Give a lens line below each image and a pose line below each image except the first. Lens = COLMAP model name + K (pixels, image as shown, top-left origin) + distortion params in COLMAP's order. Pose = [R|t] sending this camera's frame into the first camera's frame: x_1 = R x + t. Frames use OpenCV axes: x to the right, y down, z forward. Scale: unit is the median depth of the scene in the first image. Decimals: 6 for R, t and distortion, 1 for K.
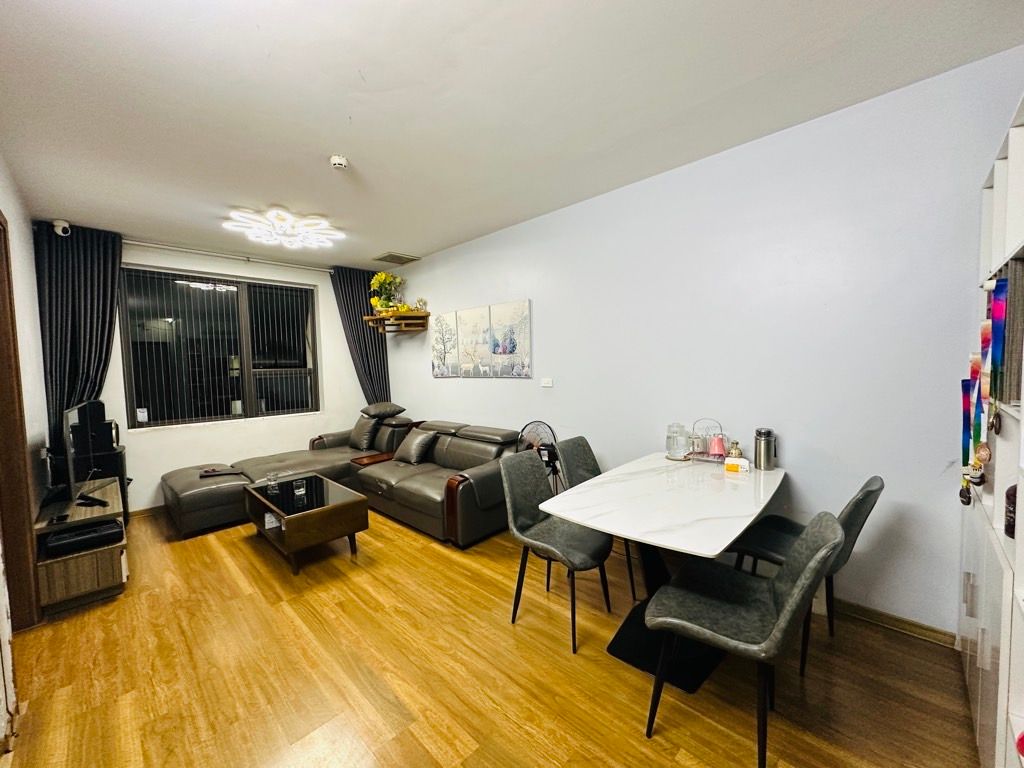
lens RADIAL K [[407.1, 0, 508.8], [0, 407.1, 385.4], [0, 0, 1]] dist [-0.002426, 0.000644]
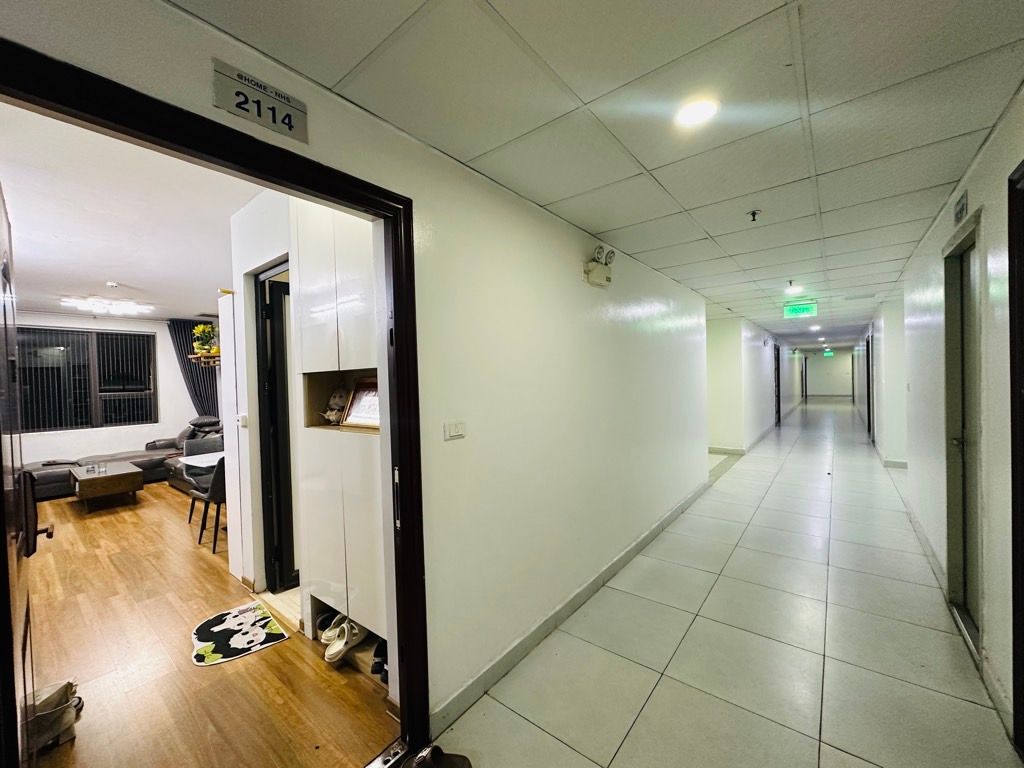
lens RADIAL K [[407.1, 0, 509.2], [0, 407.1, 384.2], [0, 0, 1]] dist [-0.002426, 0.000644]
pose [[0.994628, -0.005704, 0.103361, 0.821323], [0.010338, 0.998962, -0.044353, 0.007994], [-0.103000, 0.045183, 0.993655, -0.700291]]
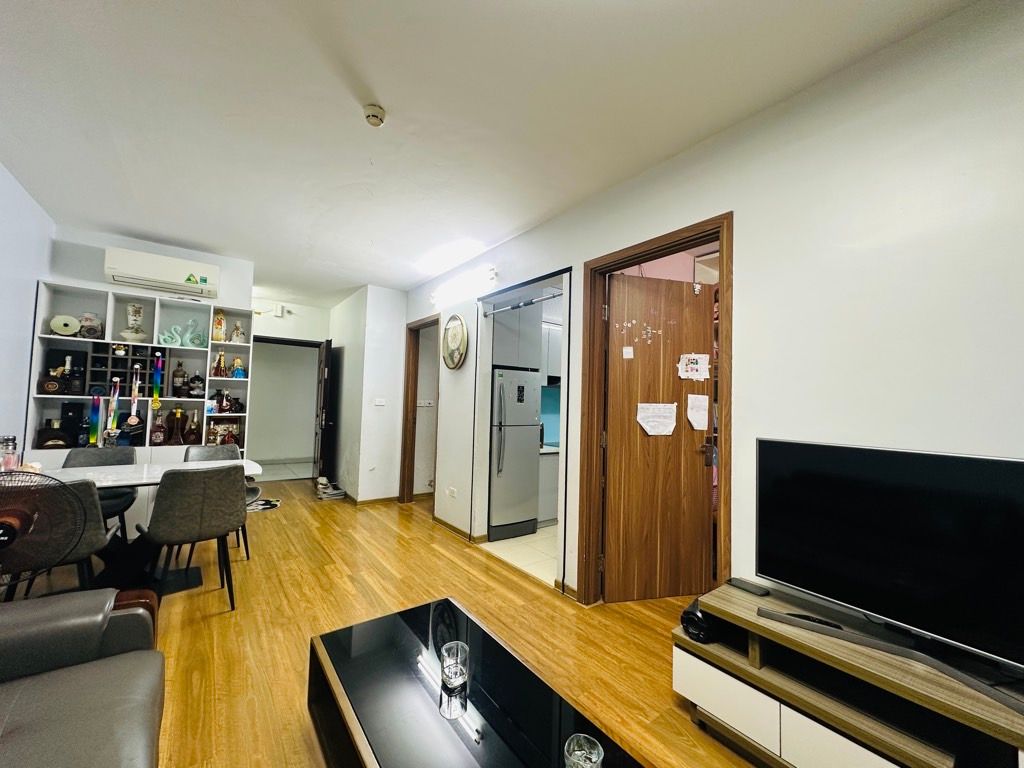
lens RADIAL K [[407.1, 0, 510.9], [0, 407.1, 383.9], [0, 0, 1]] dist [-0.002426, 0.000644]
pose [[-0.989454, 0.000990, 0.144845, -0.541569], [0.001619, 0.999990, 0.004227, -0.020156], [-0.144839, 0.004417, -0.989445, 1.197282]]
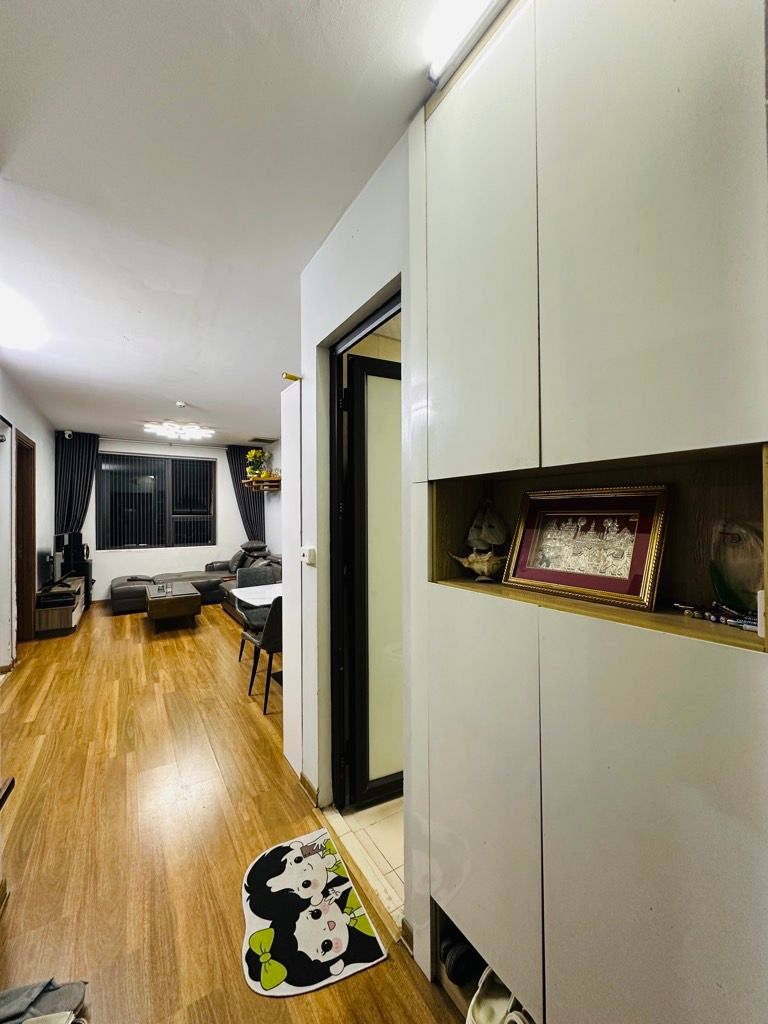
lens RADIAL K [[407.1, 0, 379.5], [0, 407.1, 511.9], [0, 0, 1]] dist [-0.002426, 0.000644]
pose [[0.973009, 0.017163, -0.230128, 0.607646], [-0.029958, 0.998186, -0.052219, 0.004492], [0.228814, 0.057703, 0.971758, -0.379389]]
